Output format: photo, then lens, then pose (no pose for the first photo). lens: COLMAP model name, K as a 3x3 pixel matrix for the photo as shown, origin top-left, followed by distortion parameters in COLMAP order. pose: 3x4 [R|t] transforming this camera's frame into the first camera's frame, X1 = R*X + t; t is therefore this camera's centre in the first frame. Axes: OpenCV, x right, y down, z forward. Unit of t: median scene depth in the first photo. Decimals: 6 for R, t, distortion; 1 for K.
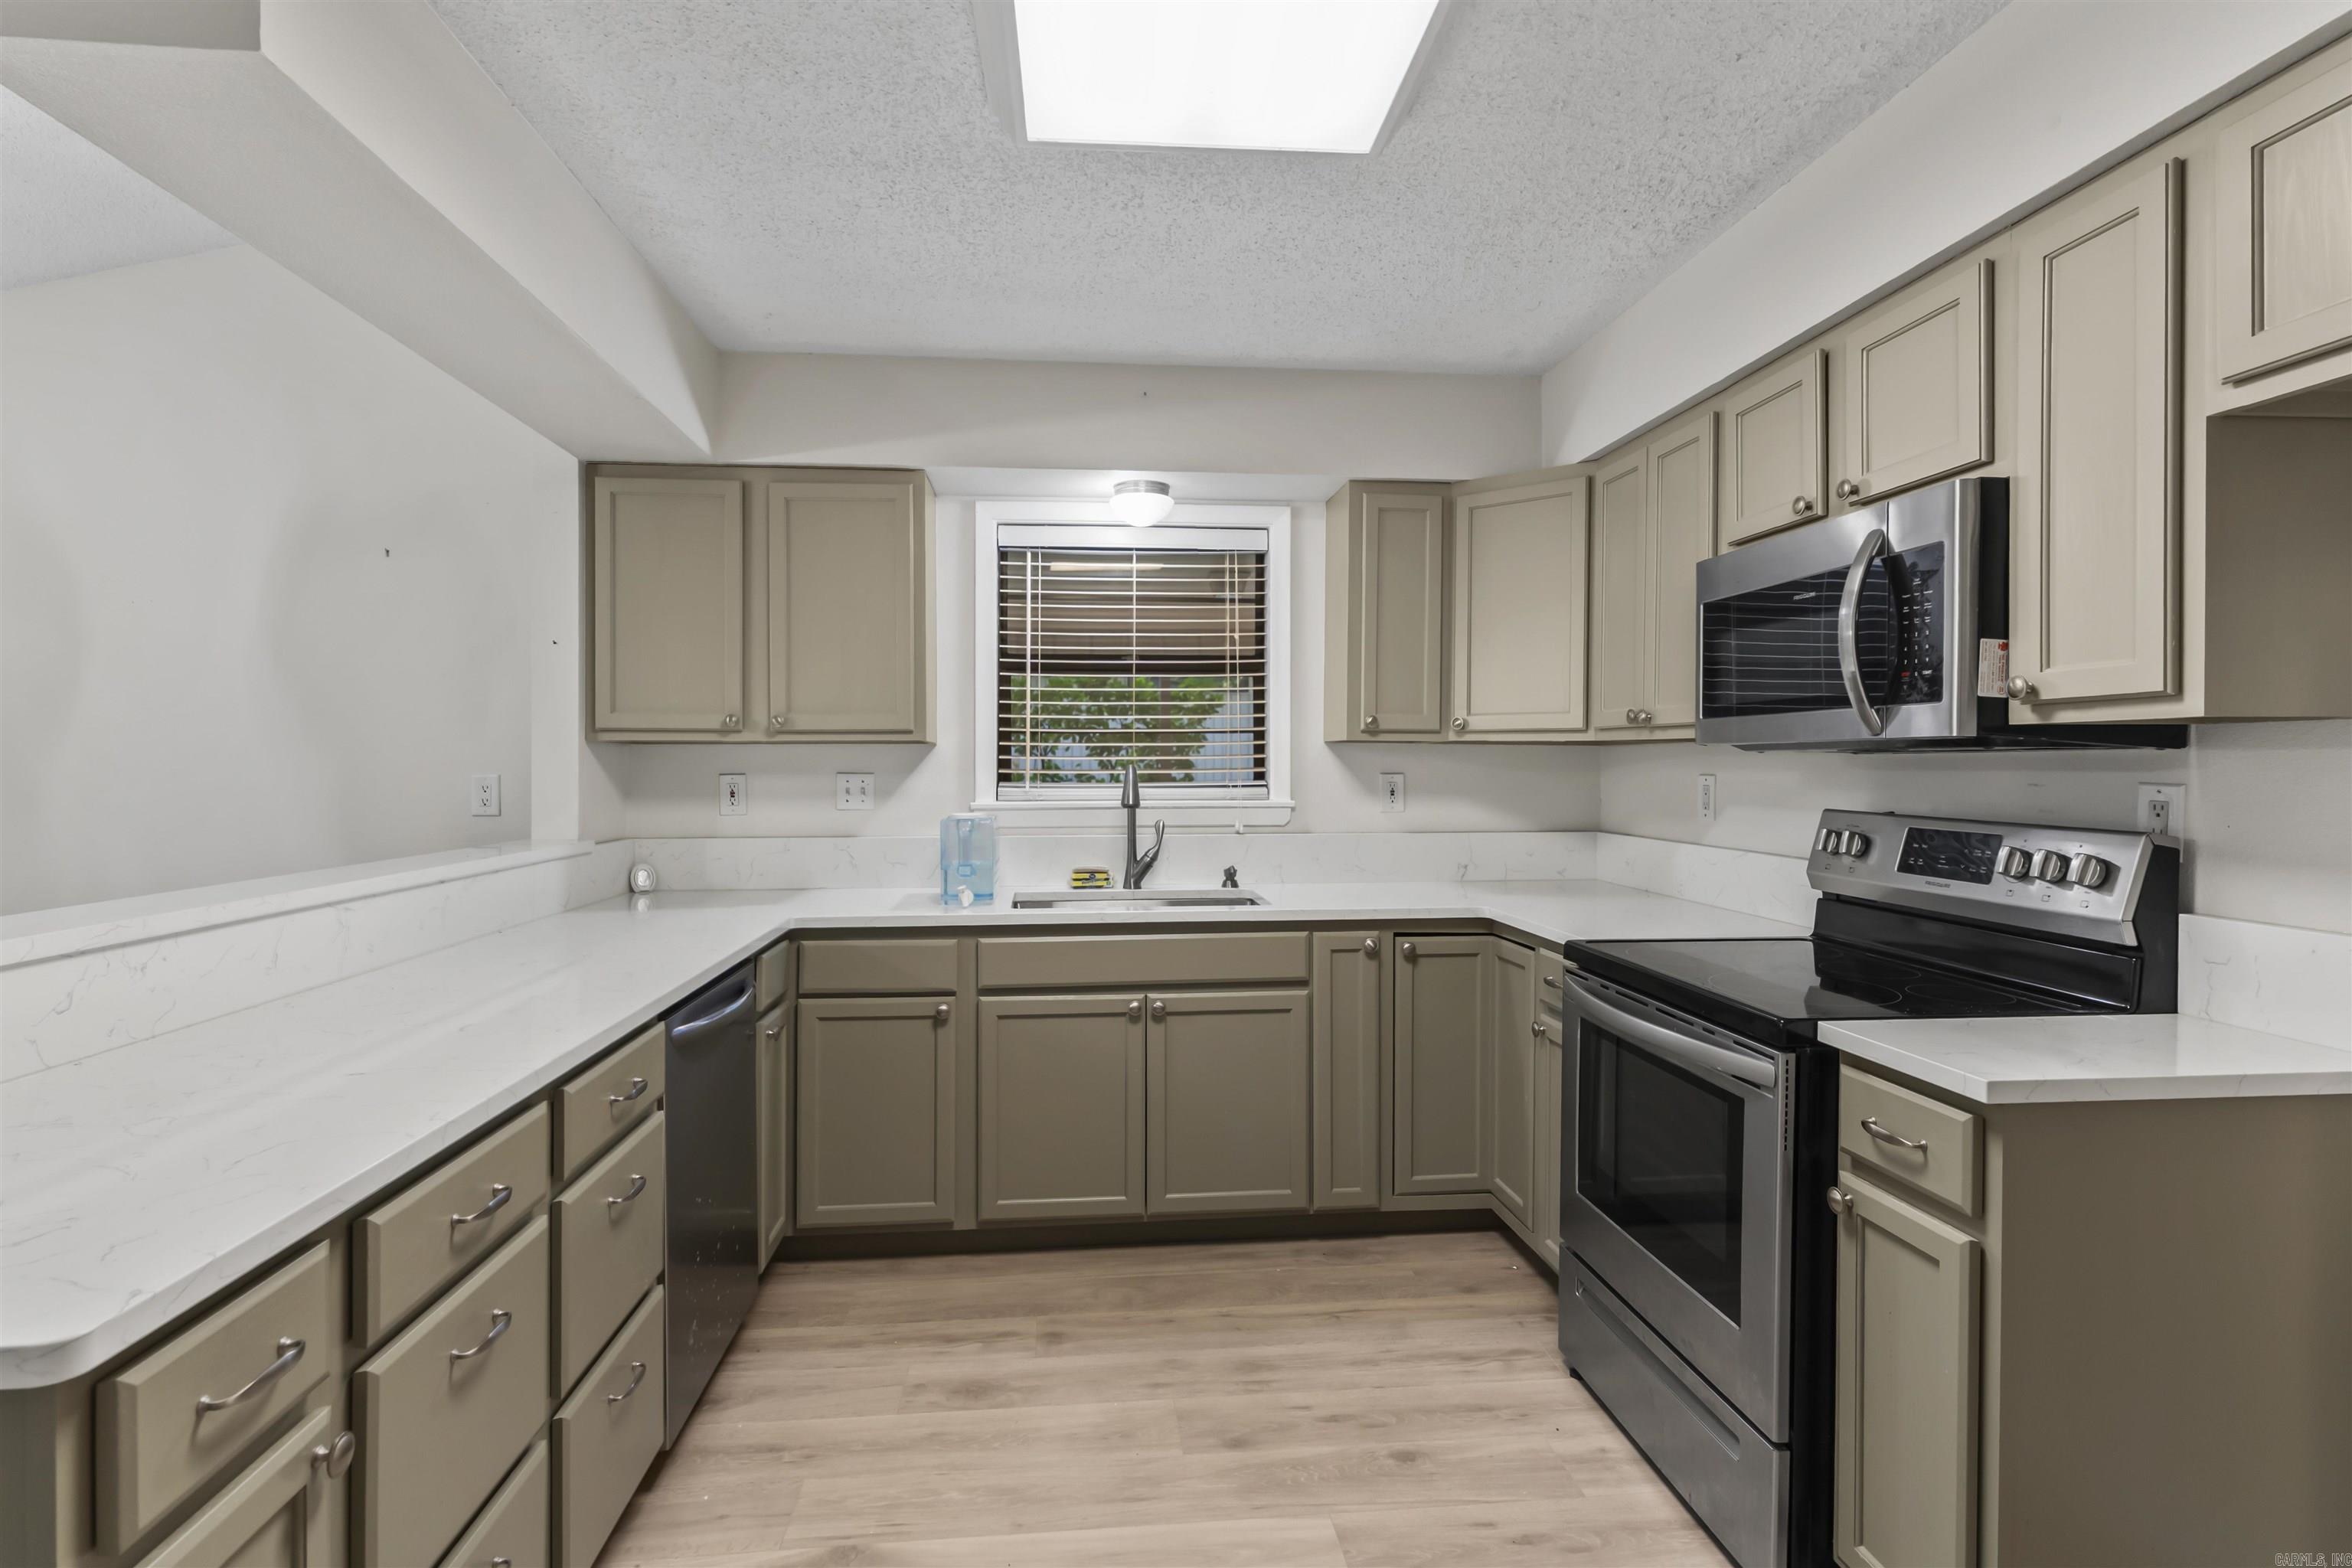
lens RADIAL K [[1177.3, 0, 1200.9], [0, 1177.3, 780.3], [0, 0, 1]] dist [-0.004763, -0.000676]
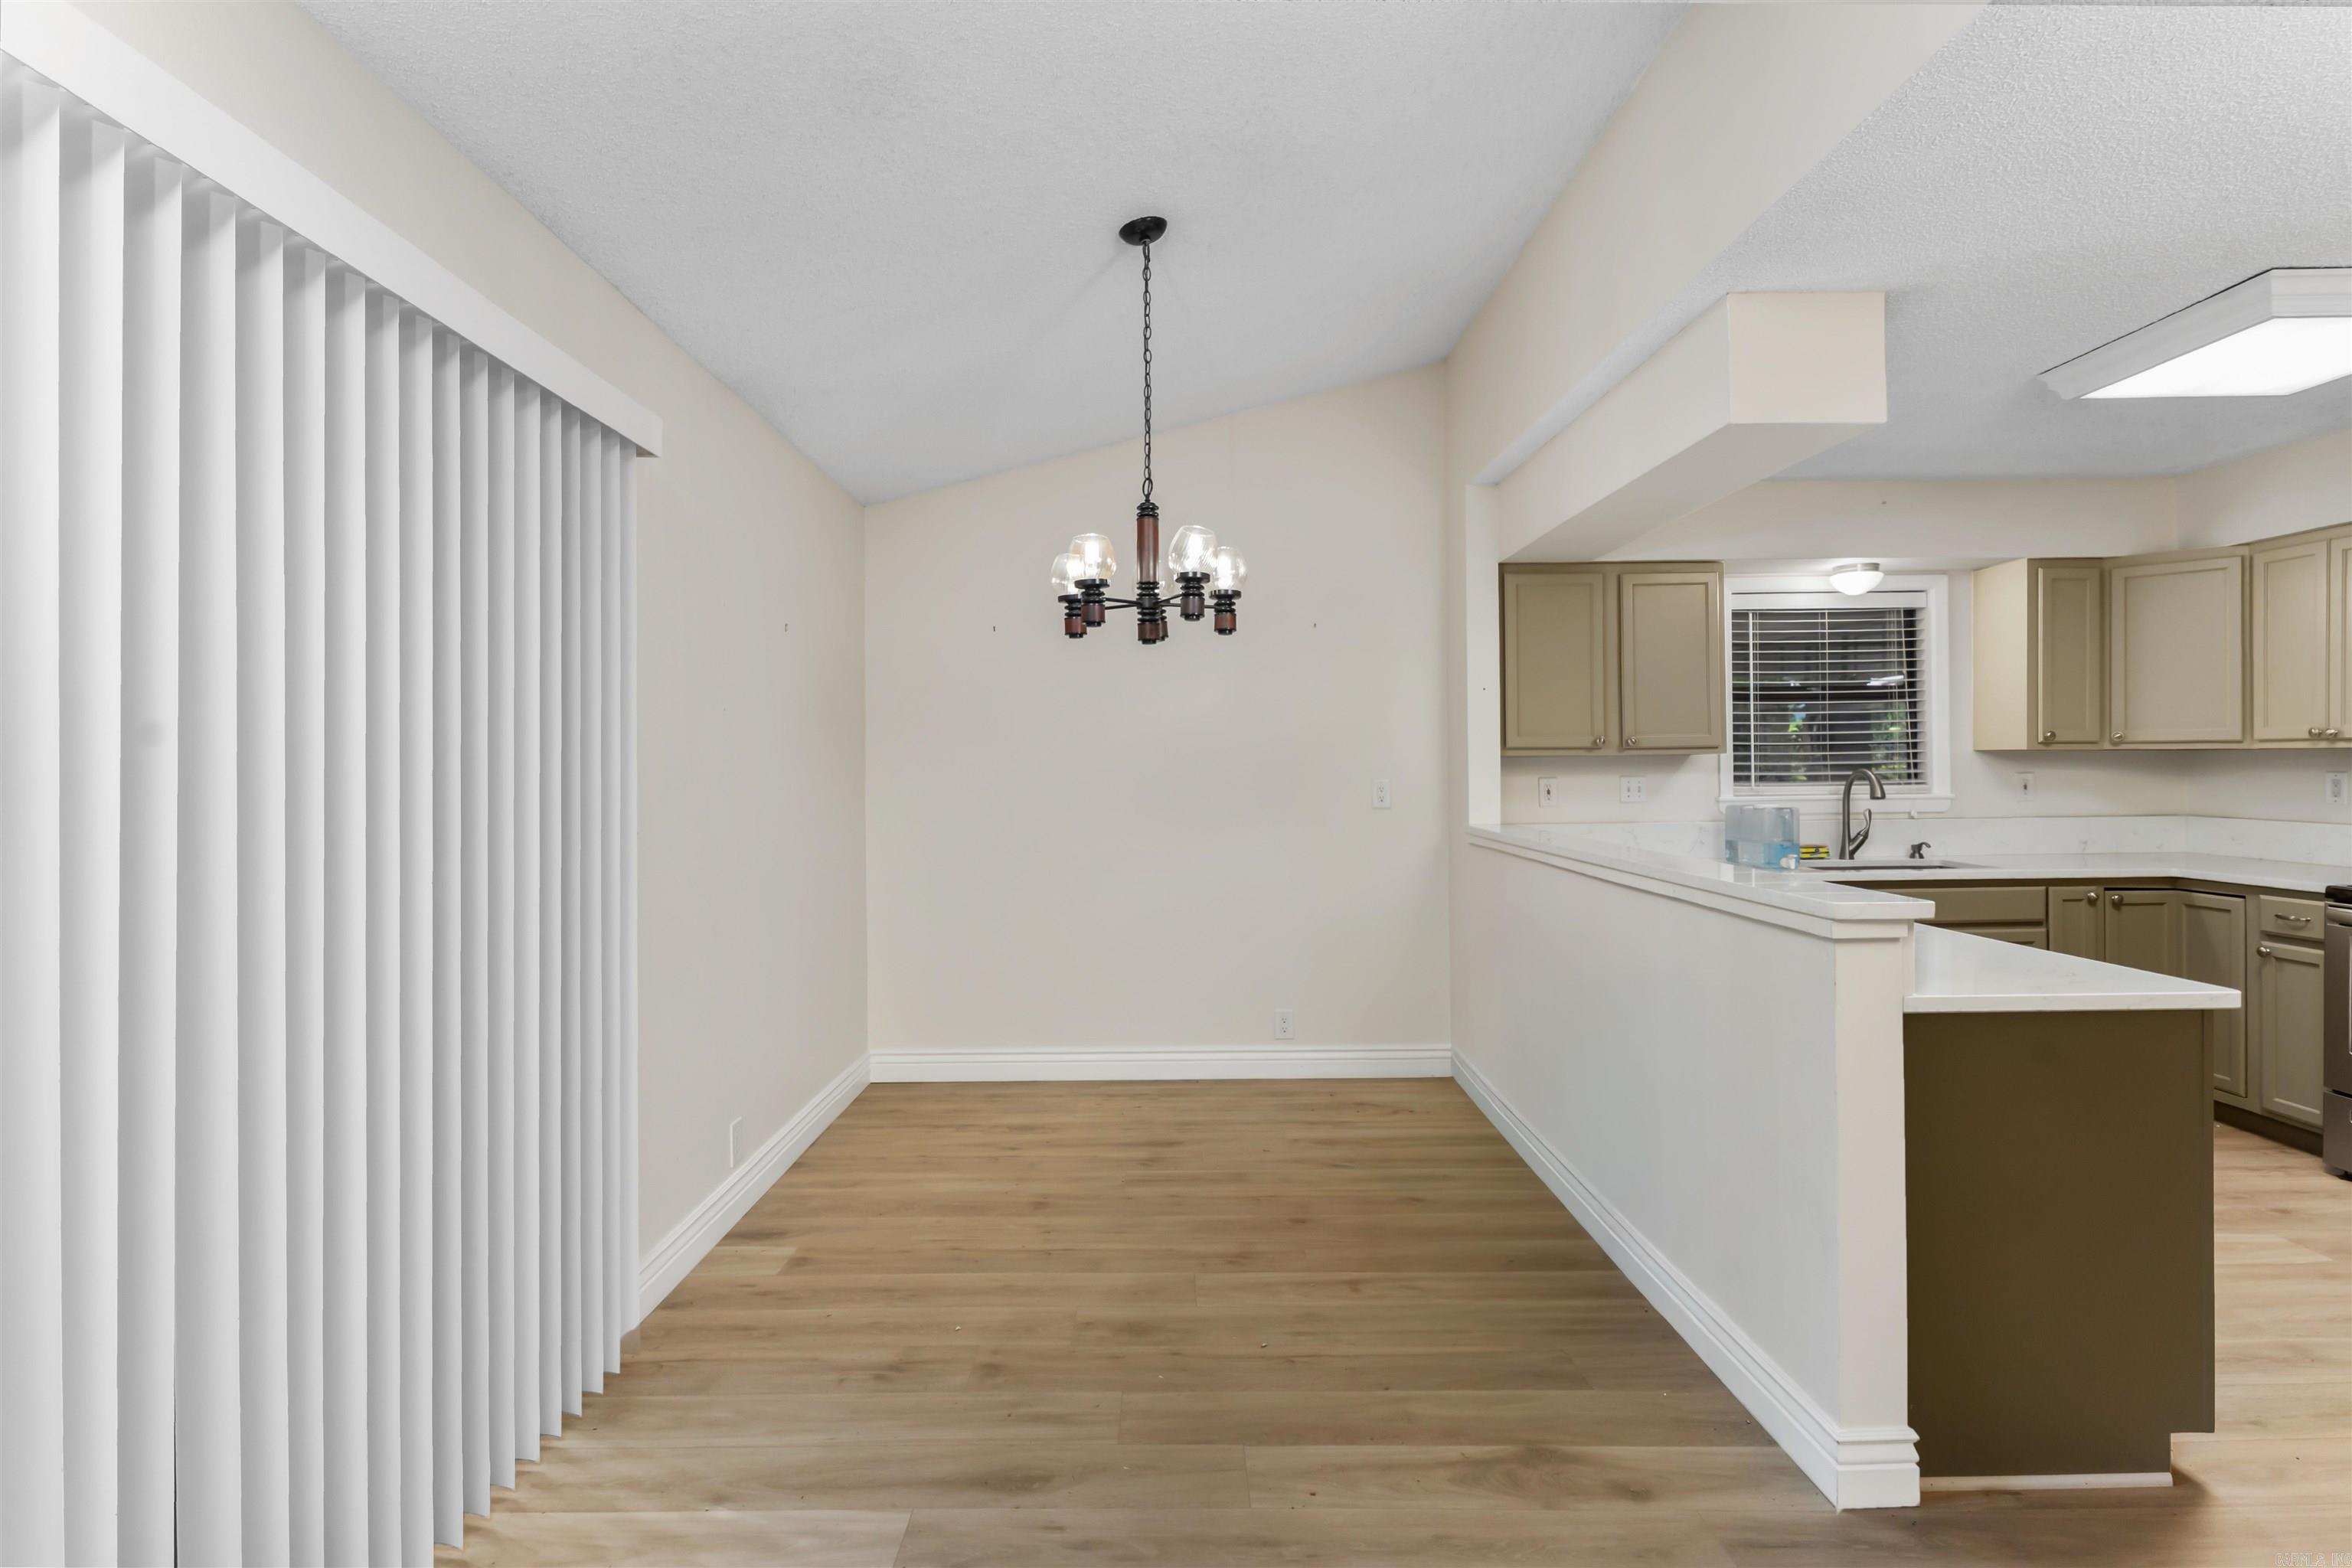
lens RADIAL K [[1177.3, 0, 1170.2], [0, 1177.3, 763.5], [0, 0, 1]] dist [-0.004763, -0.000676]
pose [[0.995176, -0.009590, -0.097636, -0.714621], [0.008055, 0.999838, -0.016105, -0.003201], [0.097774, 0.015241, 0.995092, -0.439449]]
